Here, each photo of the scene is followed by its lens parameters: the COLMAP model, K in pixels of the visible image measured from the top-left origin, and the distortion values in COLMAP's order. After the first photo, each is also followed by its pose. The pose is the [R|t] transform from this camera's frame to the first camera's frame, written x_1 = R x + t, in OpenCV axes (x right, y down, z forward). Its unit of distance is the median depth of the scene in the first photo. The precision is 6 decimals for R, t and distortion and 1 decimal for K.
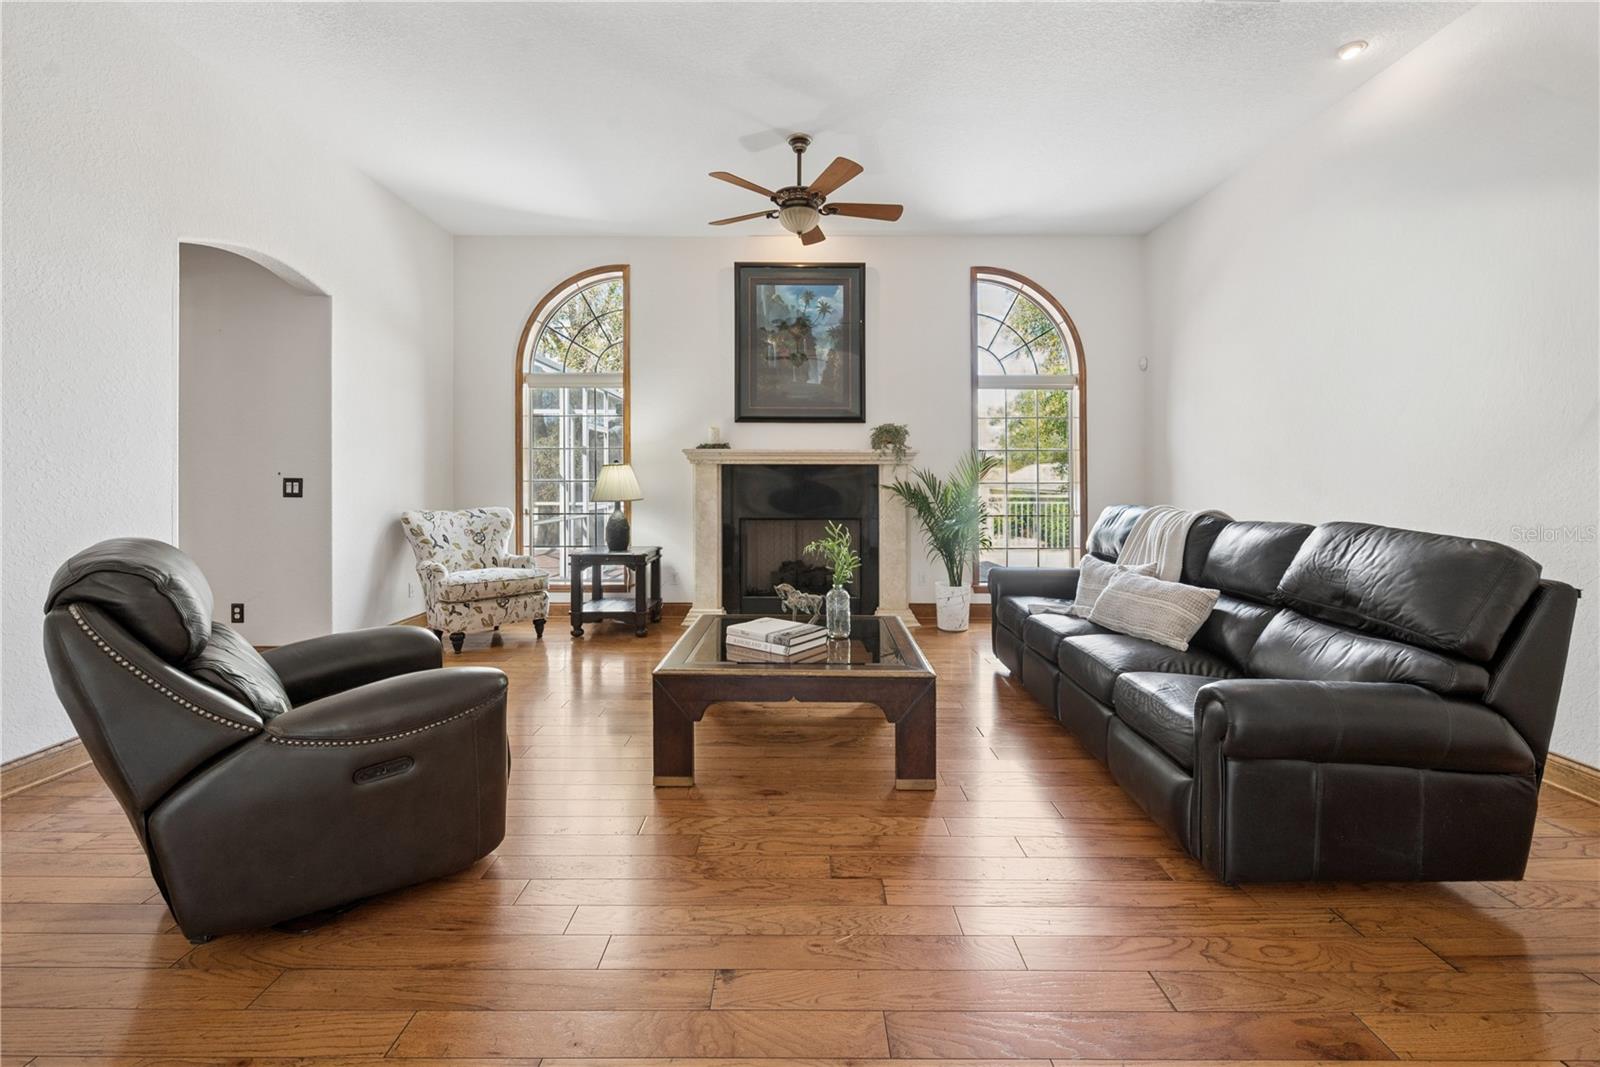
lens RADIAL K [[677.1, 0, 799.8], [0, 677.1, 477.6], [0, 0, 1]] dist [0.000198, 0.000079]
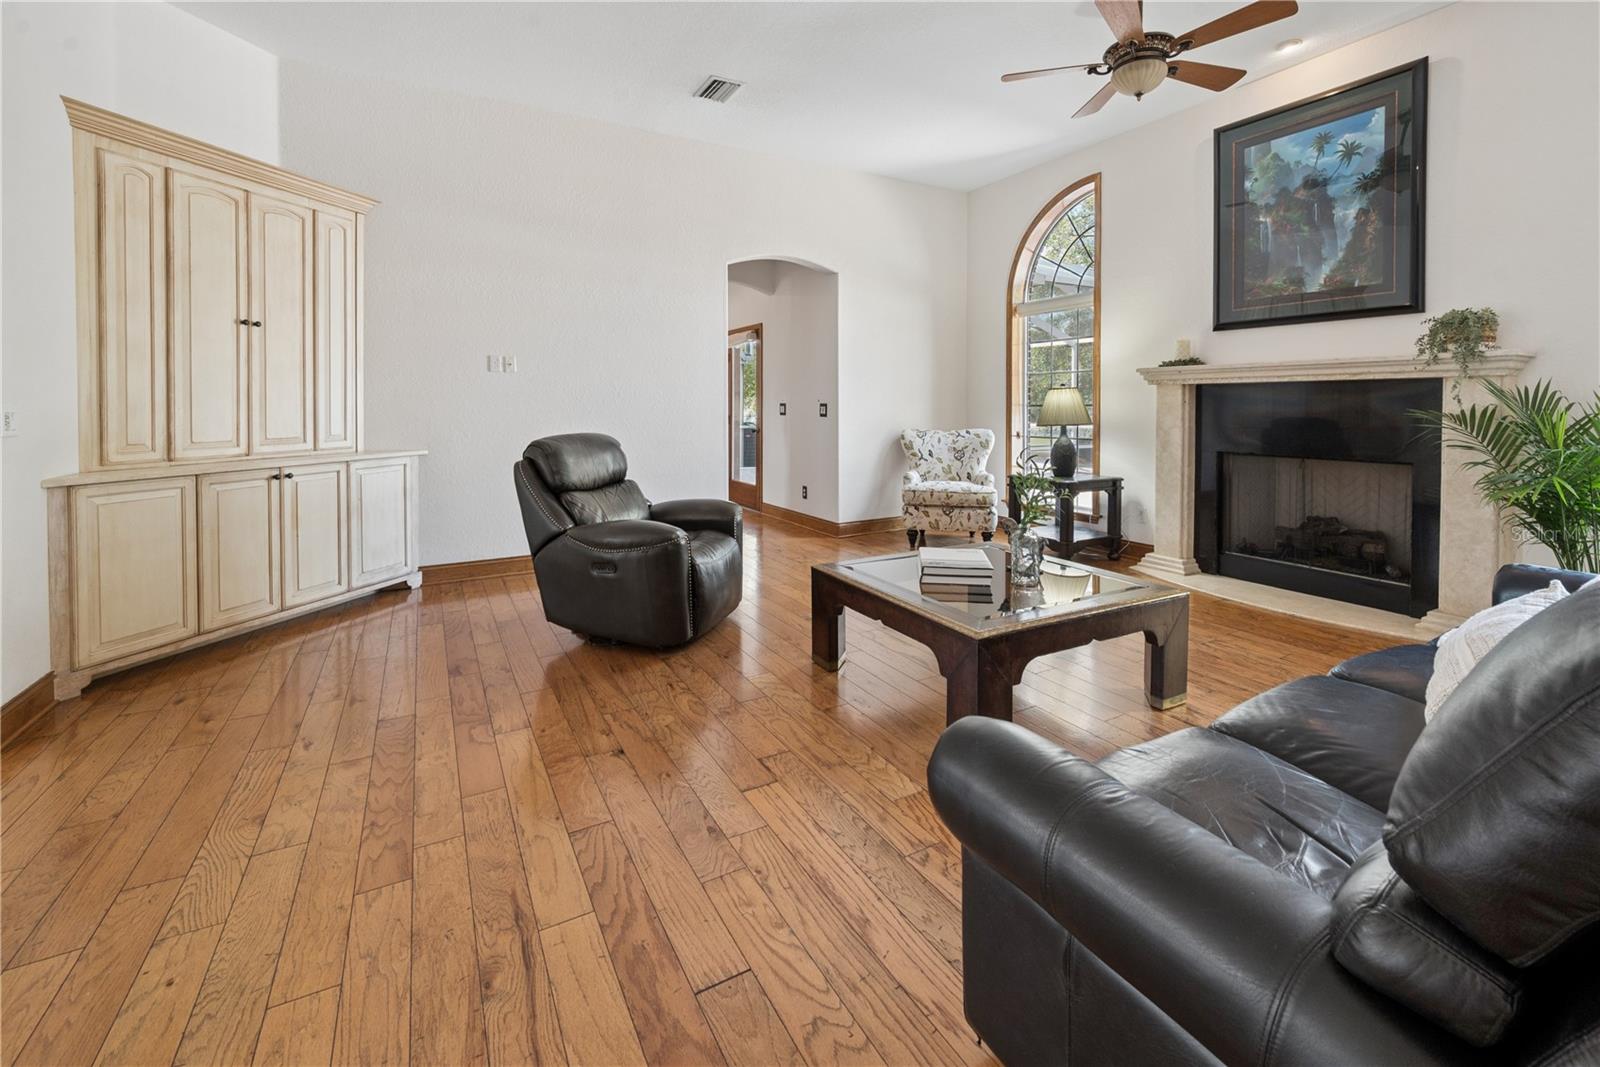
lens RADIAL K [[678.7, 0, 795.4], [0, 678.7, 414.8], [0, 0, 1]] dist [-0.000258, -0.000193]
pose [[0.485282, 0.010366, -0.874297, 0.383553], [0.005172, 0.999878, 0.014726, 0.002502], [0.874343, -0.011668, 0.485169, 0.188998]]
